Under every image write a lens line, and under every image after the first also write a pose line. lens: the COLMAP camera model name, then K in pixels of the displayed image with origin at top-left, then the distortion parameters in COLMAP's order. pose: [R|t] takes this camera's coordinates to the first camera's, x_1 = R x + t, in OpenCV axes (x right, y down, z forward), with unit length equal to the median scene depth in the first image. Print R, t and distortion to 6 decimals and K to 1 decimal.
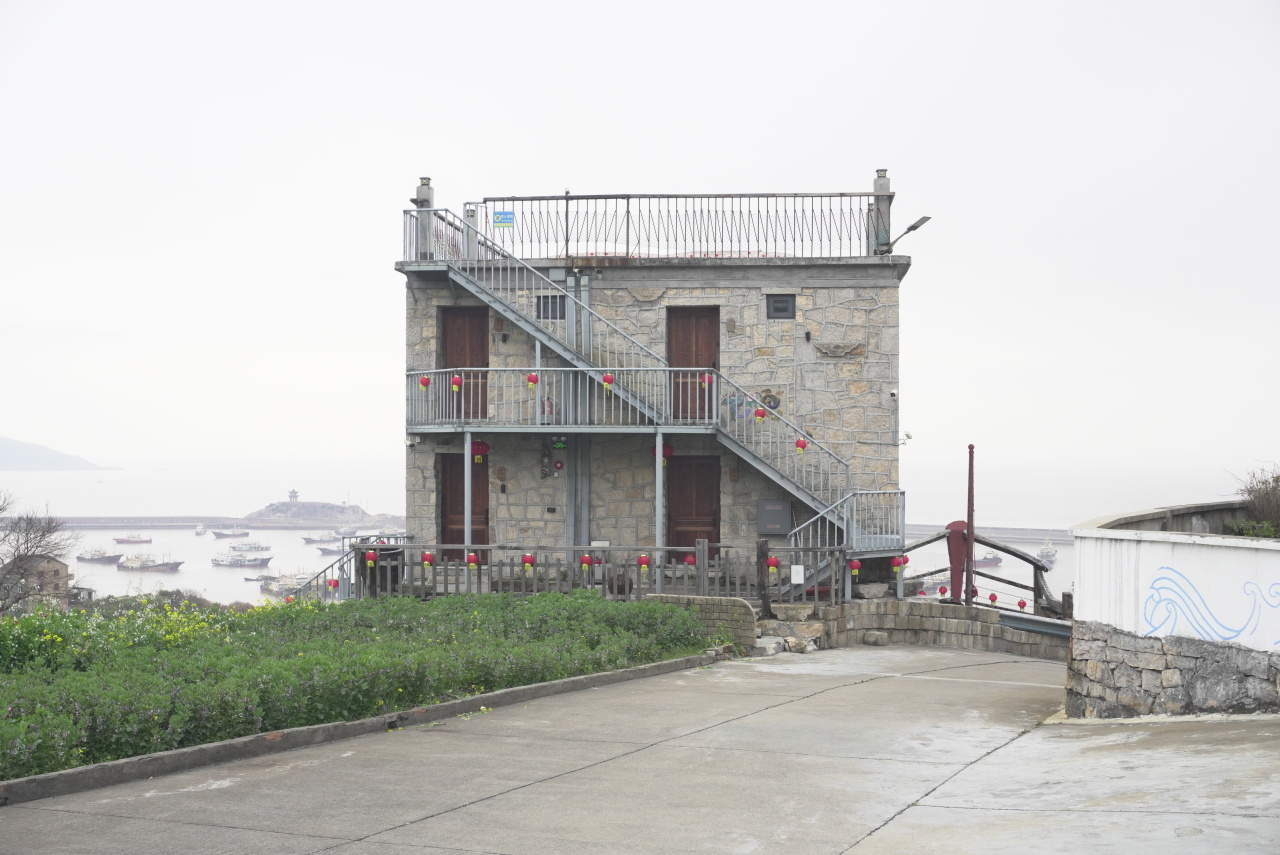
lens RADIAL K [[1493.1, 0, 640.9], [0, 1493.1, 436.2], [0, 0, 1]] dist [0.013544, 0.000000]
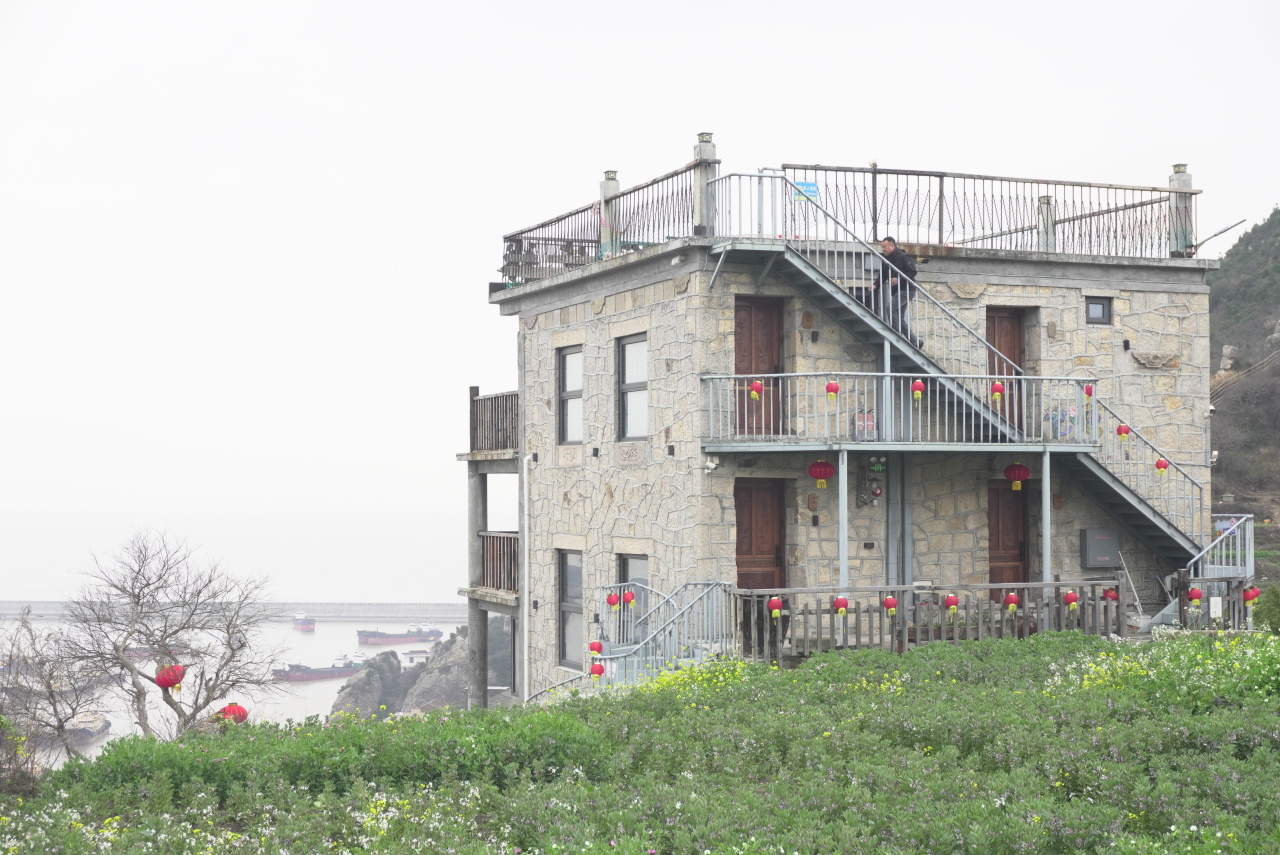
lens RADIAL K [[2110.5, 0, 639.7], [0, 2110.5, 425.7], [0, 0, 1]] dist [-0.066784, 0.000000]
pose [[0.887536, 0.008590, 0.460659, -0.715799], [0.002251, 0.999733, -0.022979, 0.009652], [-0.460733, 0.021431, 0.887280, 0.019090]]
